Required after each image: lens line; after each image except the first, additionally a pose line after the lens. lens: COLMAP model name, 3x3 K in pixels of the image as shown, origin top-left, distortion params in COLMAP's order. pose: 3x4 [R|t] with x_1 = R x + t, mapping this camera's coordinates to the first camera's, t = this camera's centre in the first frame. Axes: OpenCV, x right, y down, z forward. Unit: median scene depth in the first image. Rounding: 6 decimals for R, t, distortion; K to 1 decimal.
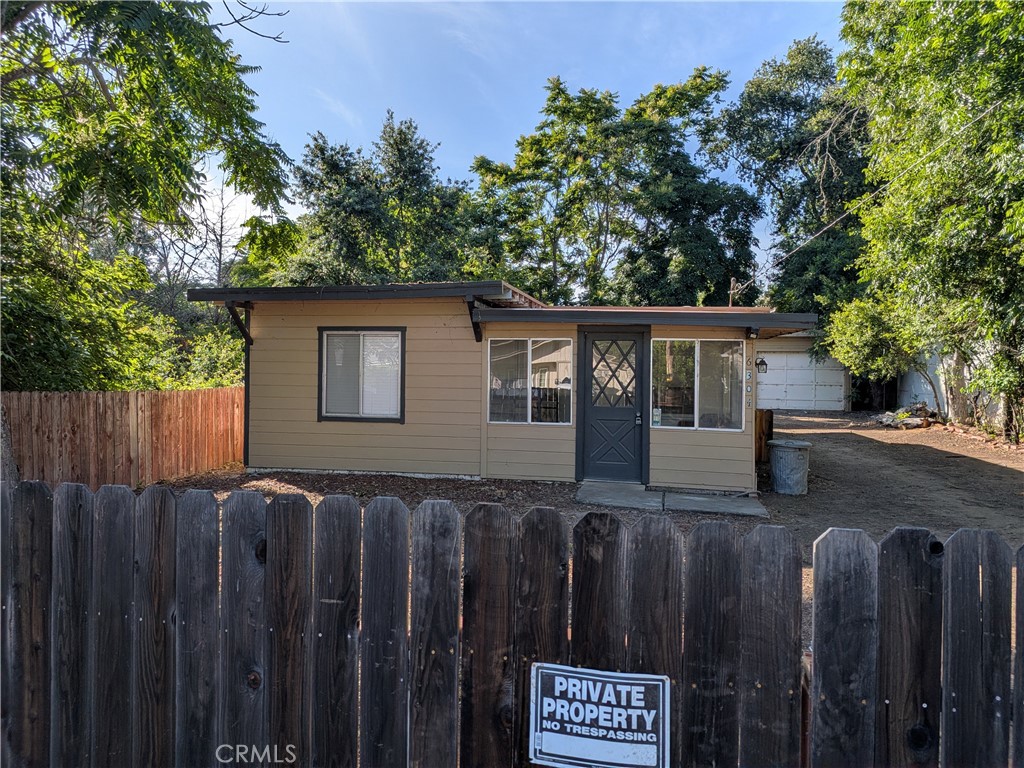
lens RADIAL K [[664.0, 0, 514.4], [0, 664.0, 385.2], [0, 0, 1]] dist [0.099671, -0.142834]
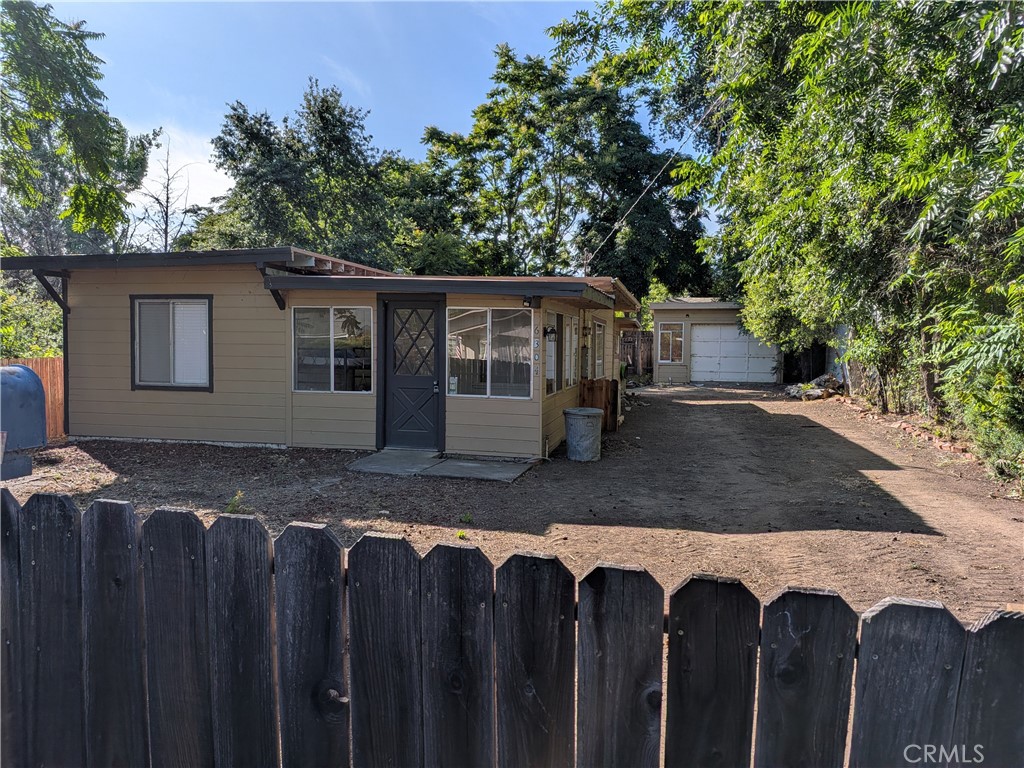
lens RADIAL K [[664.0, 0, 514.4], [0, 664.0, 385.2], [0, 0, 1]] dist [0.099671, -0.142834]
pose [[0.999975, 0.000254, -0.007044, 0.116993], [0.000014, 0.999278, 0.037995, 0.003492], [0.007048, -0.037994, 0.999253, -0.001000]]
